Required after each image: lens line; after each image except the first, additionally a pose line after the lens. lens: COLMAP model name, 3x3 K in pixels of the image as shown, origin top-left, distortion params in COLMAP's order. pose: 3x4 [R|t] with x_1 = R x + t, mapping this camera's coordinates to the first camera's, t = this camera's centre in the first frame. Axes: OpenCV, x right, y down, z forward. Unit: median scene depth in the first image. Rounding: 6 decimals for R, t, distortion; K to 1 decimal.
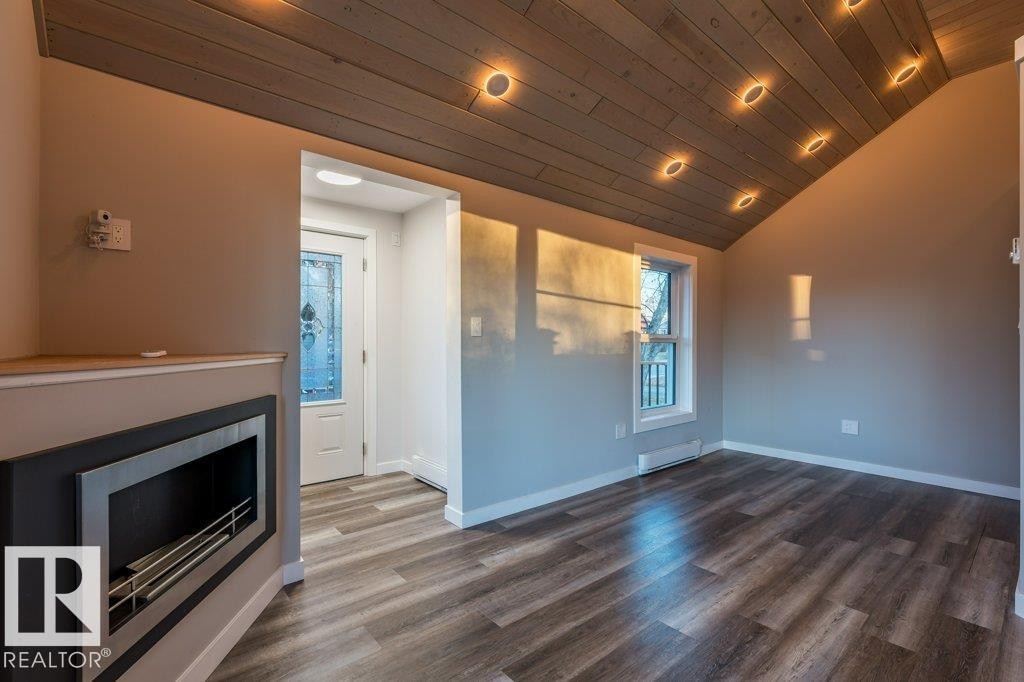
lens RADIAL K [[448.9, 0, 509.9], [0, 448.9, 346.1], [0, 0, 1]] dist [-0.008249, 0.001841]
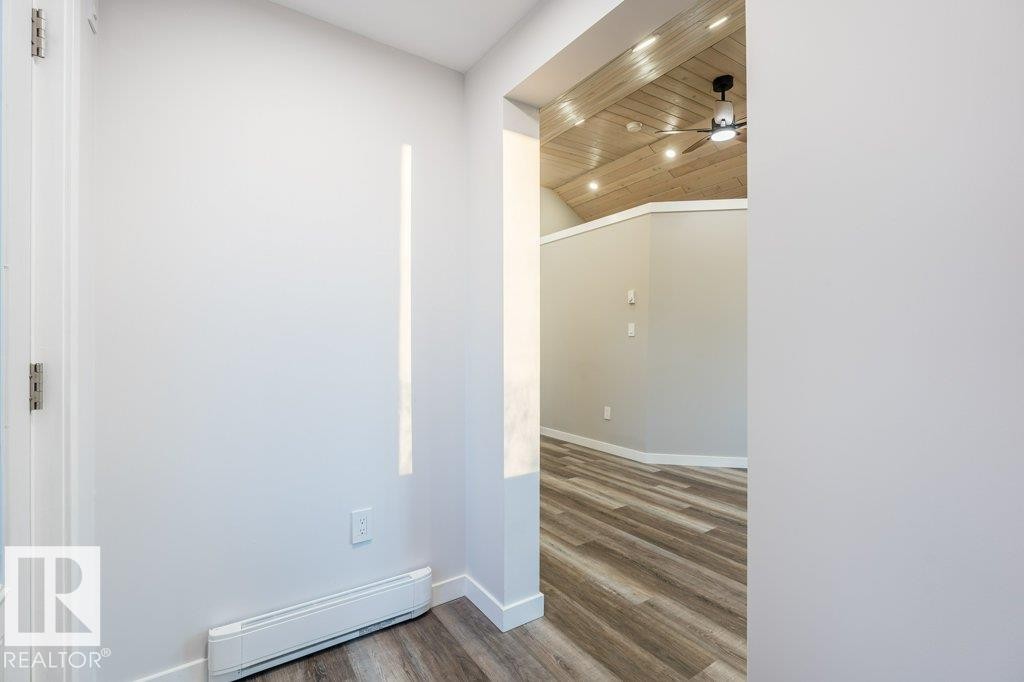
lens RADIAL K [[448.9, 0, 510.2], [0, 448.9, 337.9], [0, 0, 1]] dist [-0.008249, 0.001841]
pose [[0.103302, 0.004875, 0.994638, -0.631984], [0.000379, 0.999988, -0.004940, -0.004373], [-0.994650, 0.000887, 0.103299, 0.793555]]
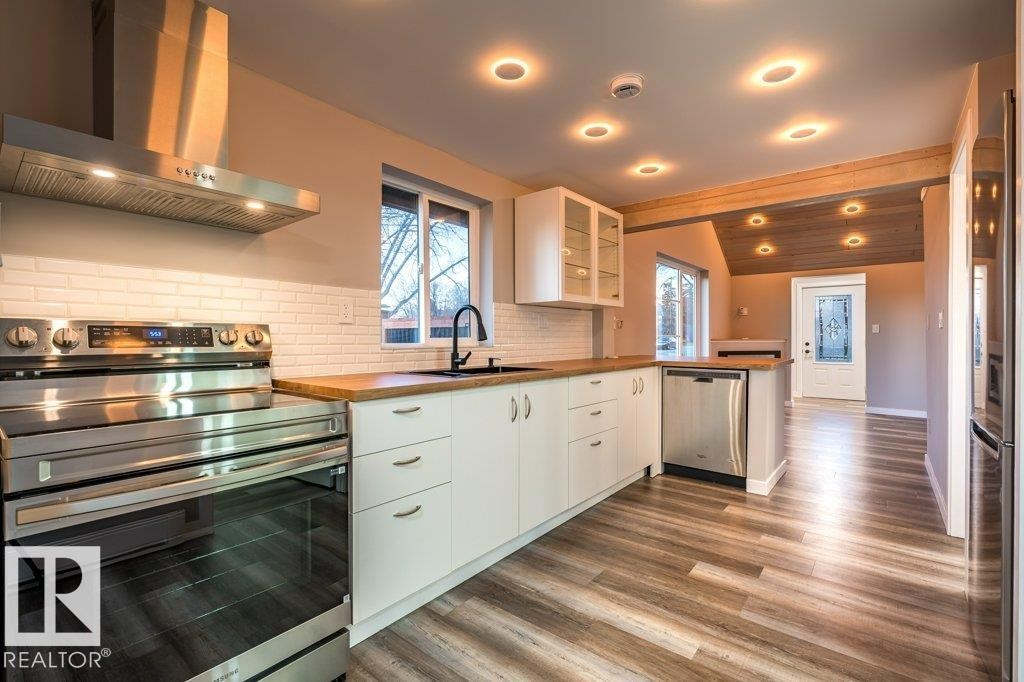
lens RADIAL K [[448.9, 0, 484.4], [0, 448.9, 340.5], [0, 0, 1]] dist [-0.008249, 0.001841]
pose [[0.153422, 0.005515, -0.988145, 1.552413], [0.000051, 0.999984, 0.005589, 0.003724], [0.988161, -0.000908, 0.153420, -1.110238]]
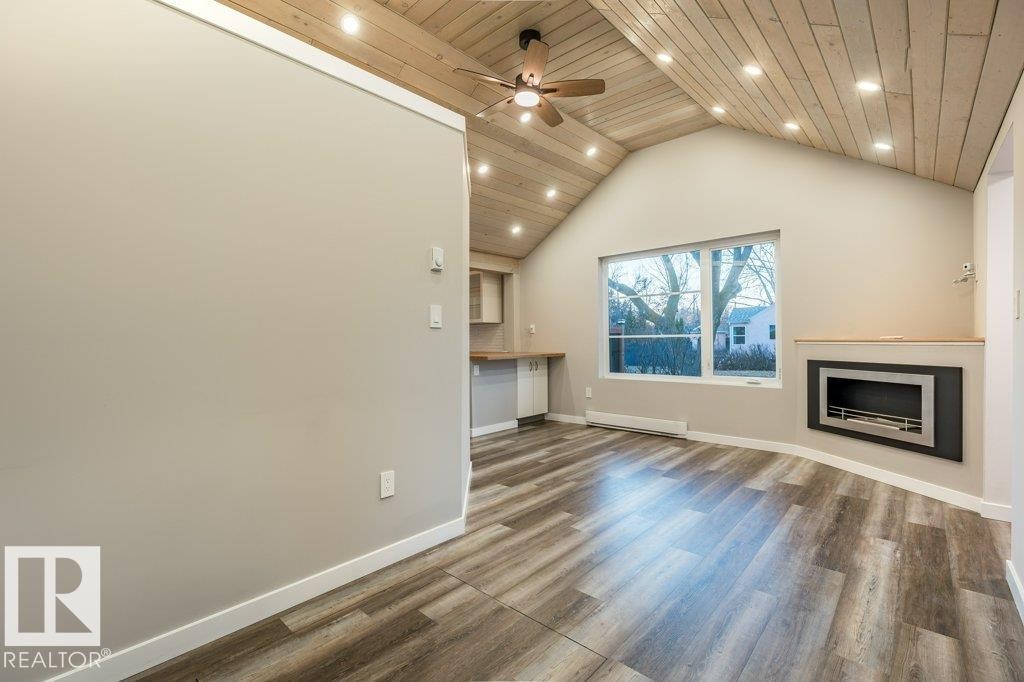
lens RADIAL K [[448.9, 0, 505.2], [0, 448.9, 338.0], [0, 0, 1]] dist [-0.008249, 0.001841]
pose [[-0.991810, 0.006436, -0.127563, 0.654480], [0.006854, 0.999972, -0.002840, 0.004769], [0.127541, -0.003691, -0.991826, 1.316296]]
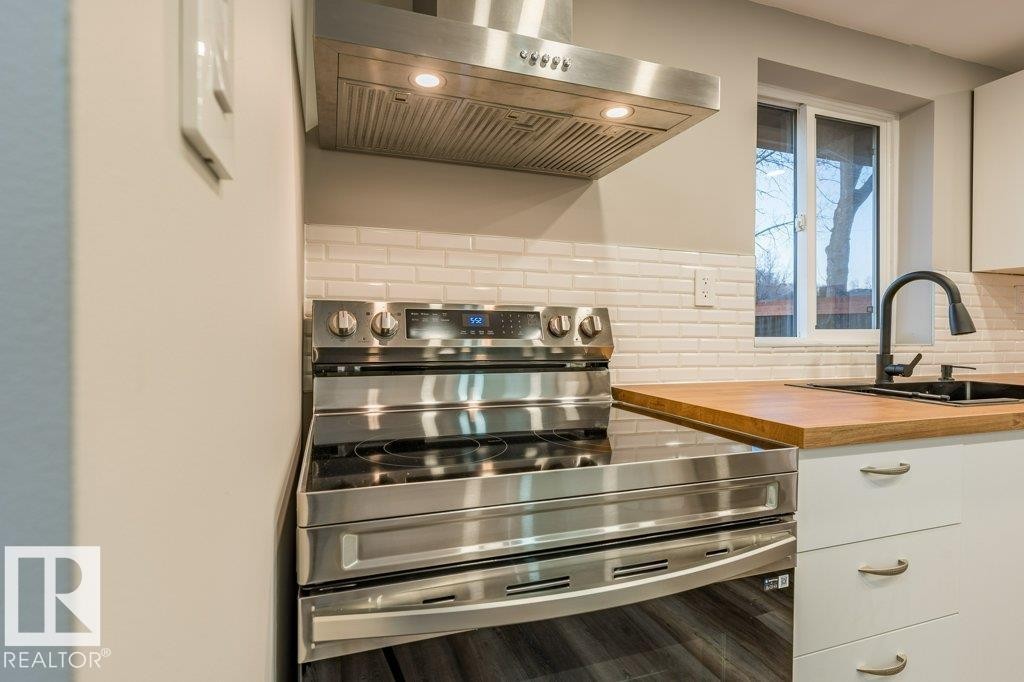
lens RADIAL K [[470.1, 0, 493.7], [0, 470.1, 337.1], [0, 0, 1]] dist [-0.015430, 0.000351]
pose [[-0.373350, 0.008116, -0.927655, 1.357024], [-0.004837, 0.999931, 0.010695, 0.008392], [0.927678, 0.008480, -0.373285, -1.238302]]
